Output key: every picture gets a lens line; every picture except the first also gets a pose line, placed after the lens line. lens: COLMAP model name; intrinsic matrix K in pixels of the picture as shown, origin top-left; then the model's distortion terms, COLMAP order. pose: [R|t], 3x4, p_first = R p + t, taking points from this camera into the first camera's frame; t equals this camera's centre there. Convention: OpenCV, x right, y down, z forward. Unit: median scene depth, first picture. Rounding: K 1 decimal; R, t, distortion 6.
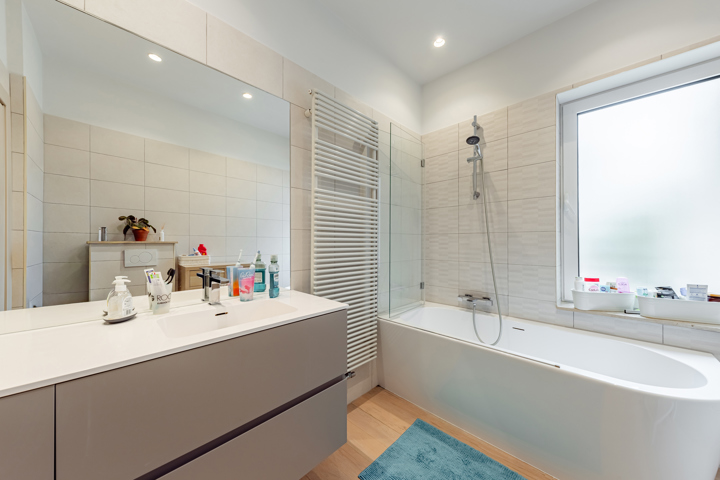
lens RADIAL K [[249.3, 0, 363.6], [0, 249.3, 243.5], [0, 0, 1]] dist [0.000095, -0.000104]
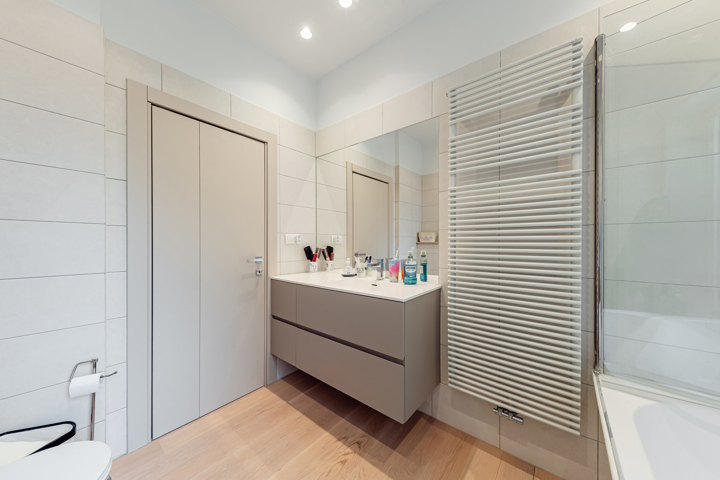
lens RADIAL K [[249.3, 0, 363.6], [0, 249.3, 243.5], [0, 0, 1]] dist [0.000095, -0.000104]
pose [[0.082415, 0.001058, -0.996598, 0.671649], [-0.010624, 0.999944, 0.000183, 0.007084], [0.996541, 0.010573, 0.082422, 0.485876]]
